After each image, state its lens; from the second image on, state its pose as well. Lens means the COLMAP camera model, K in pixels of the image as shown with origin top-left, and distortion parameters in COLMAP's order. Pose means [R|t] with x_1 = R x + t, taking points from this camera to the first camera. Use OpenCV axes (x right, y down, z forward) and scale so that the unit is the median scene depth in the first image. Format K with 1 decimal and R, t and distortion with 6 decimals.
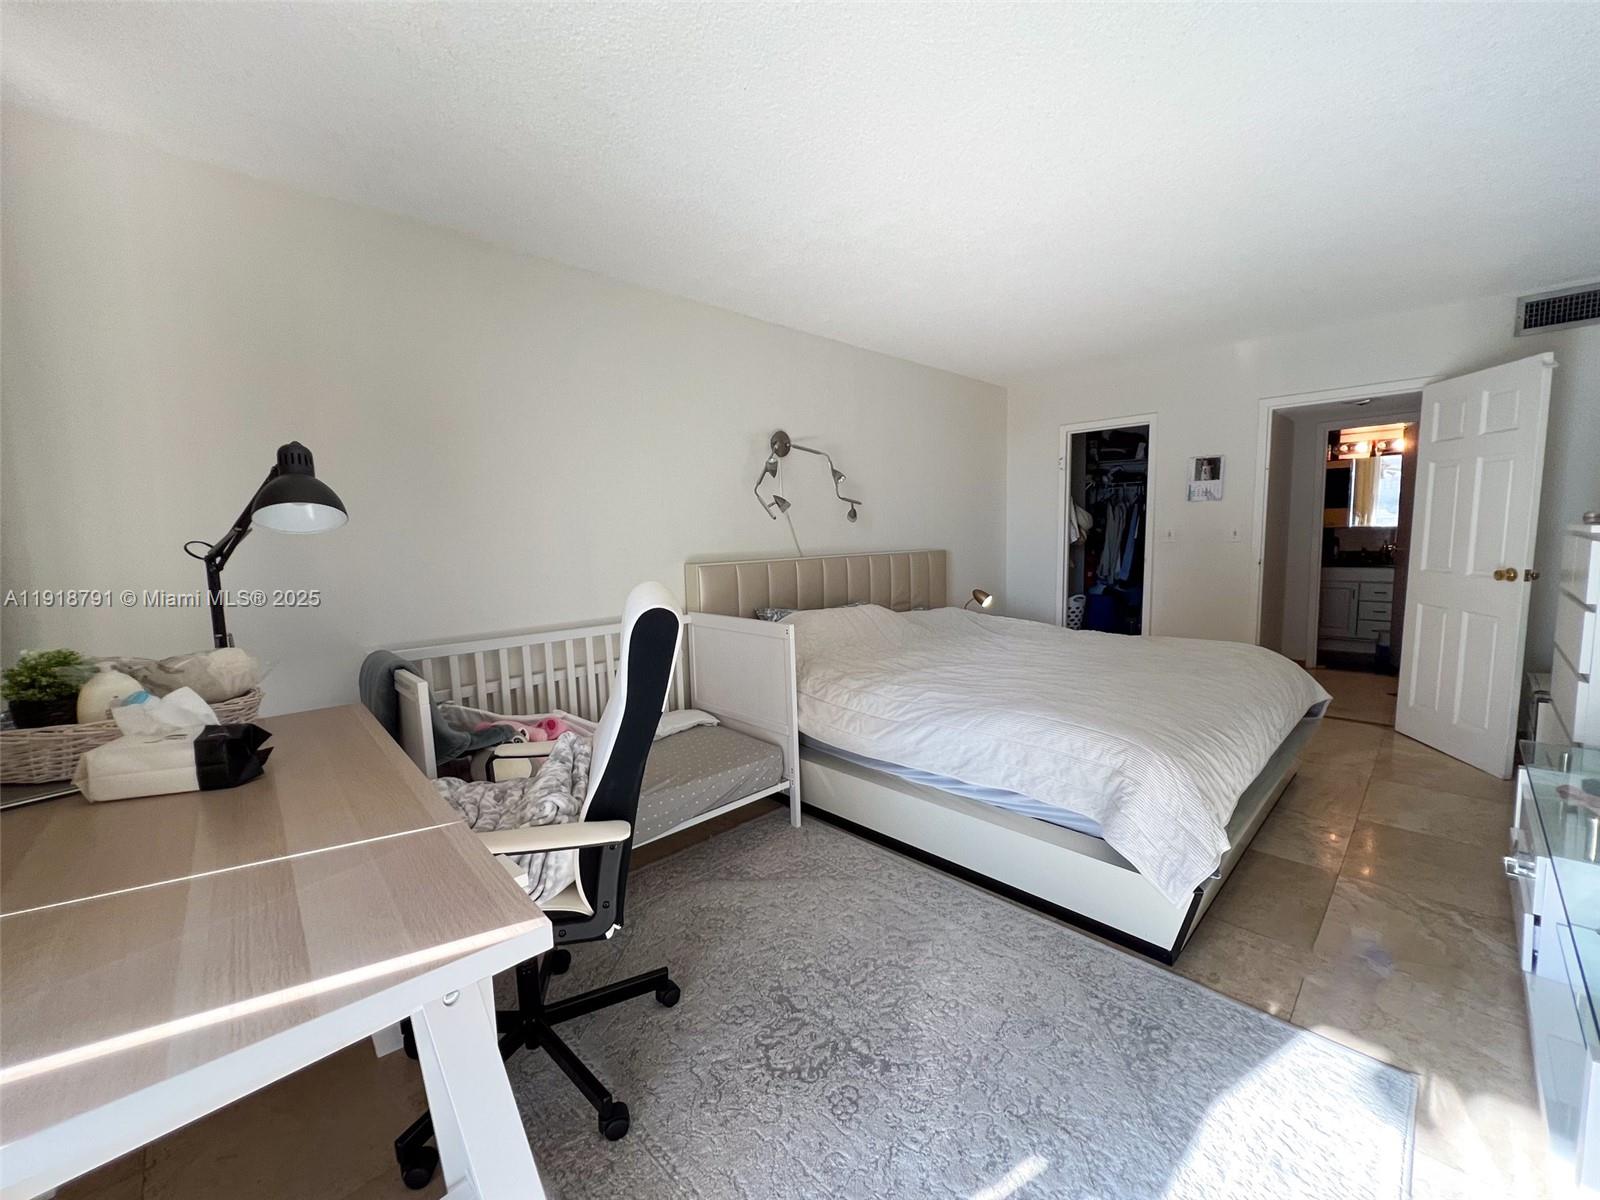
lens RADIAL K [[644.8, 0, 802.8], [0, 644.8, 599.6], [0, 0, 1]] dist [-0.003891, 0.001274]
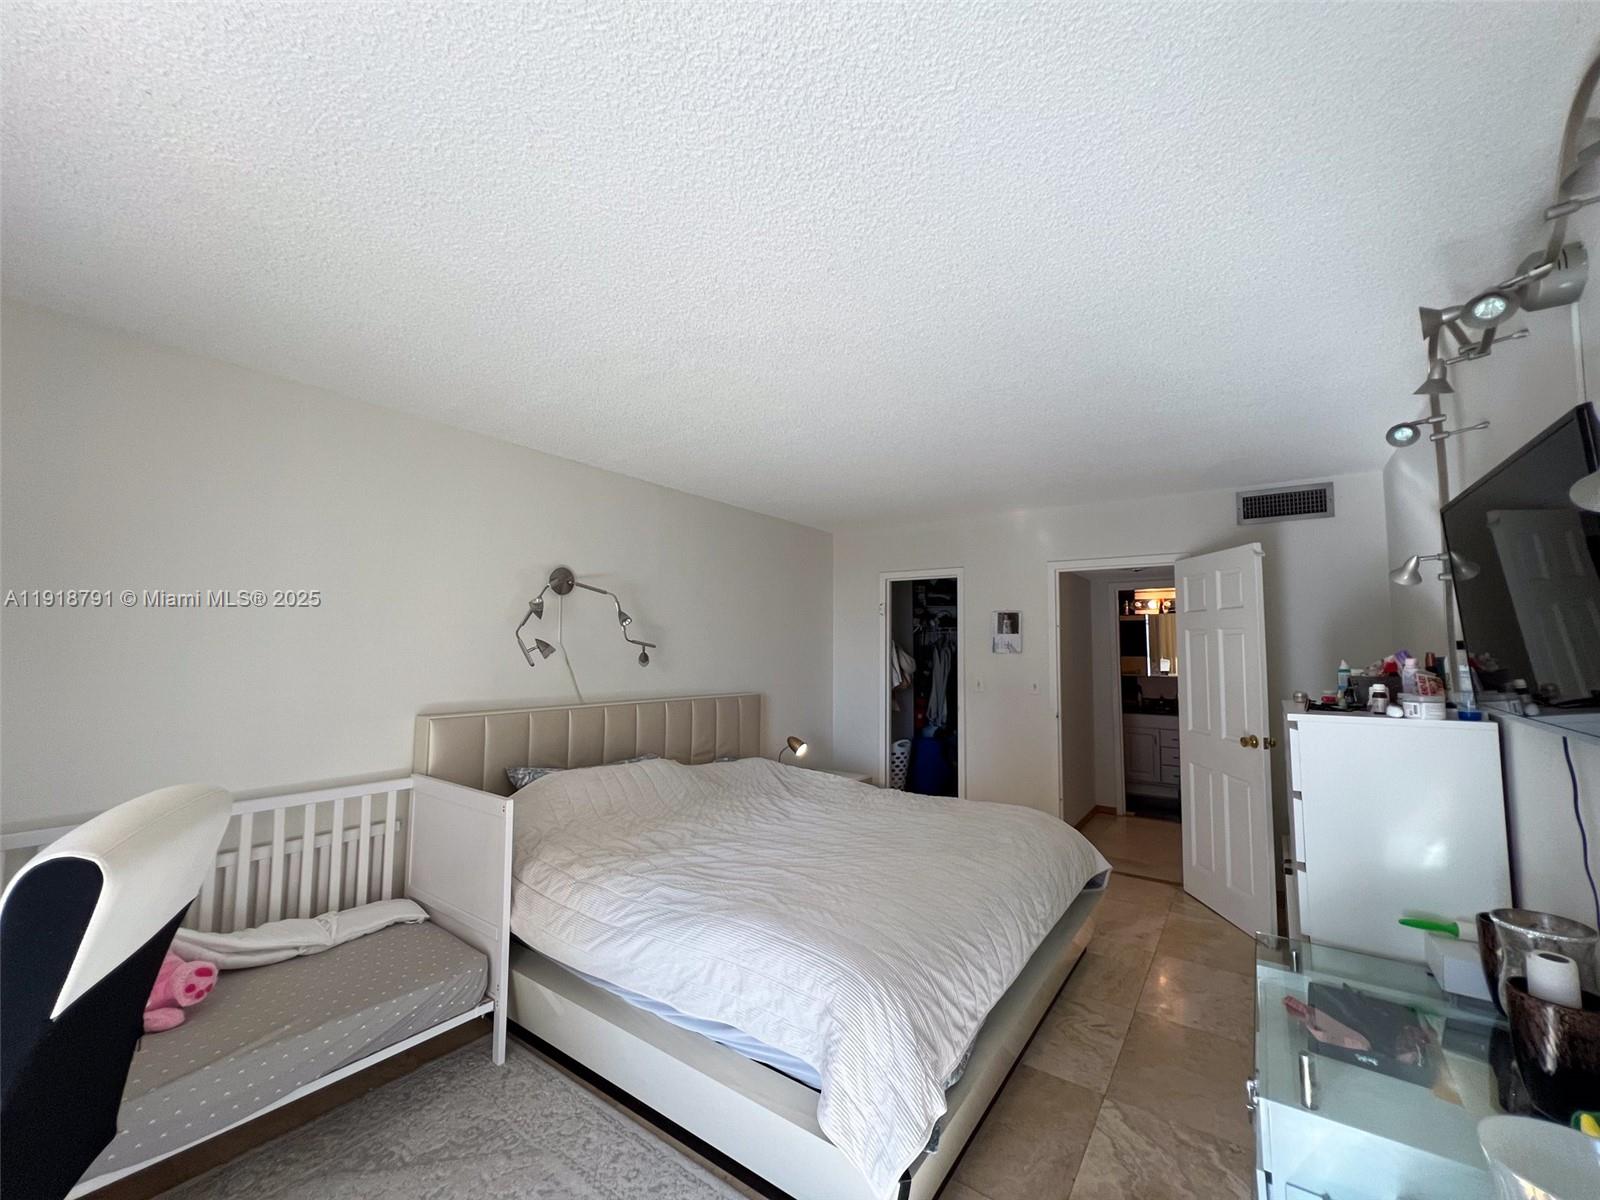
lens RADIAL K [[644.8, 0, 799.4], [0, 644.8, 599.3], [0, 0, 1]] dist [-0.003891, 0.001274]
pose [[0.983932, 0.049734, 0.171475, 0.168517], [-0.016973, 0.982125, -0.187462, -0.057677], [-0.177733, 0.181539, 0.967189, 0.061989]]
